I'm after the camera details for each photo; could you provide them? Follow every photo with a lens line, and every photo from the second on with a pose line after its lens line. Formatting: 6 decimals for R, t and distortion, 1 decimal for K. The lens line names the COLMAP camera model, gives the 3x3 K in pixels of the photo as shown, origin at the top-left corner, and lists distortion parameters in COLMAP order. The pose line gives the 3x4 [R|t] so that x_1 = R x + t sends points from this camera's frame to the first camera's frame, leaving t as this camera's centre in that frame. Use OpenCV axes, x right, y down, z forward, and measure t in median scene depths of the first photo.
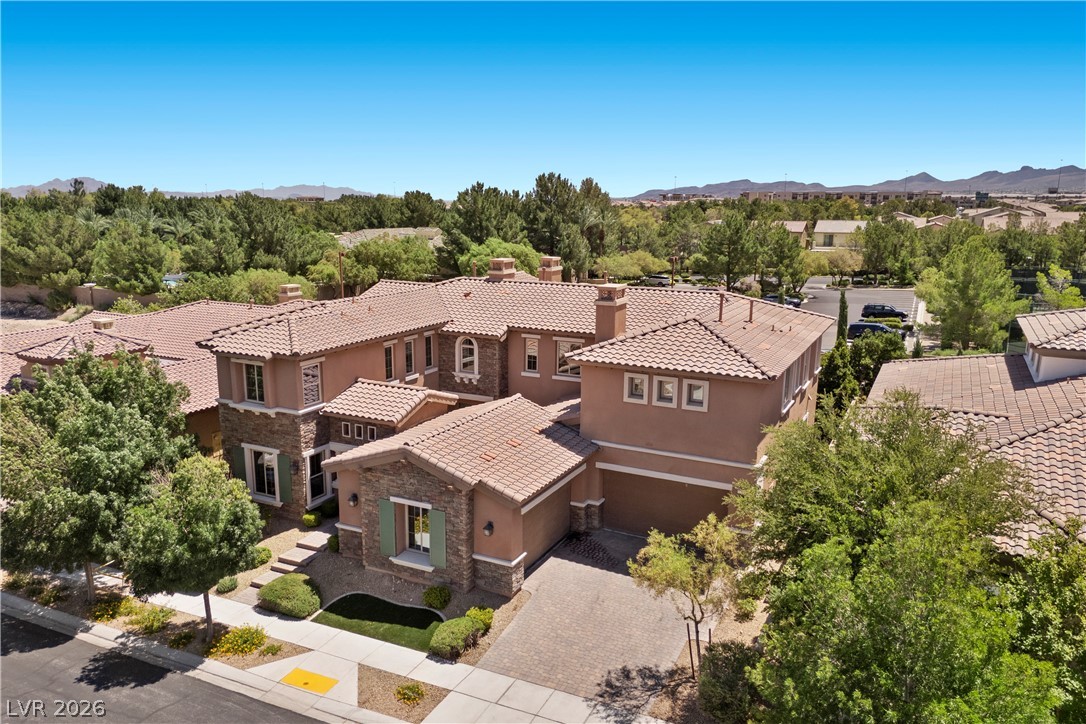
lens RADIAL K [[801.5, 0, 543.6], [0, 801.5, 361.3], [0, 0, 1]] dist [0.040046, -0.022317]
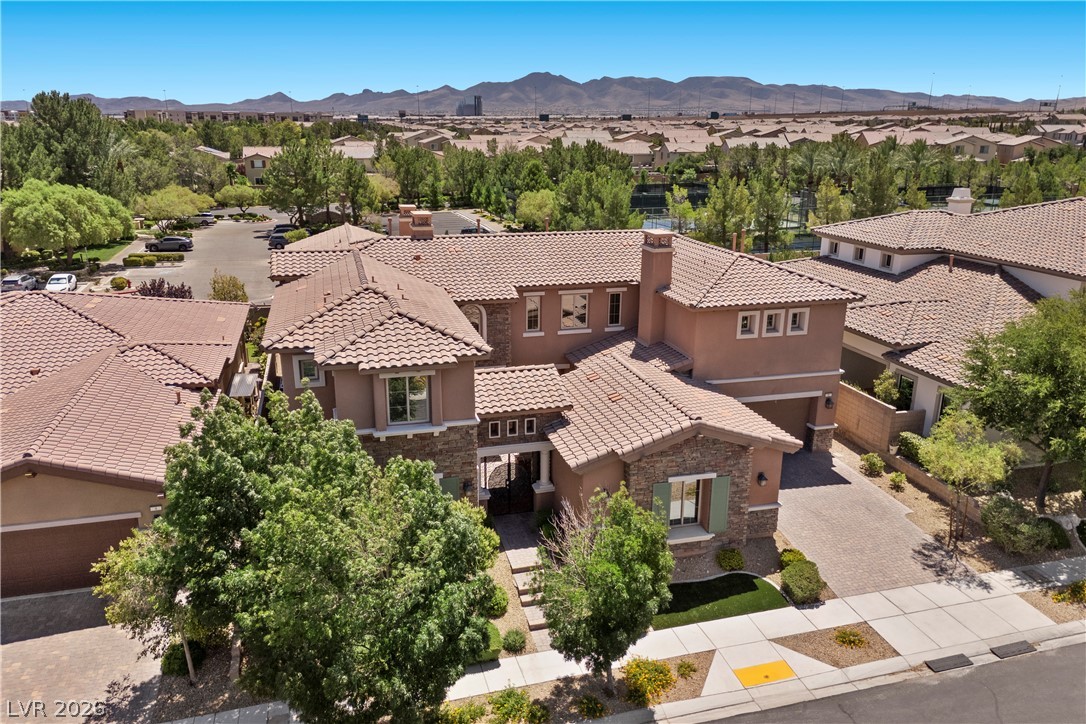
lens RADIAL K [[801.5, 0, 548.1], [0, 801.5, 364.6], [0, 0, 1]] dist [0.040046, -0.022317]
pose [[0.750199, -0.191959, 0.632734, -0.781585], [0.129927, 0.981071, 0.143591, -0.104636], [-0.648321, -0.025513, 0.760940, 0.340435]]
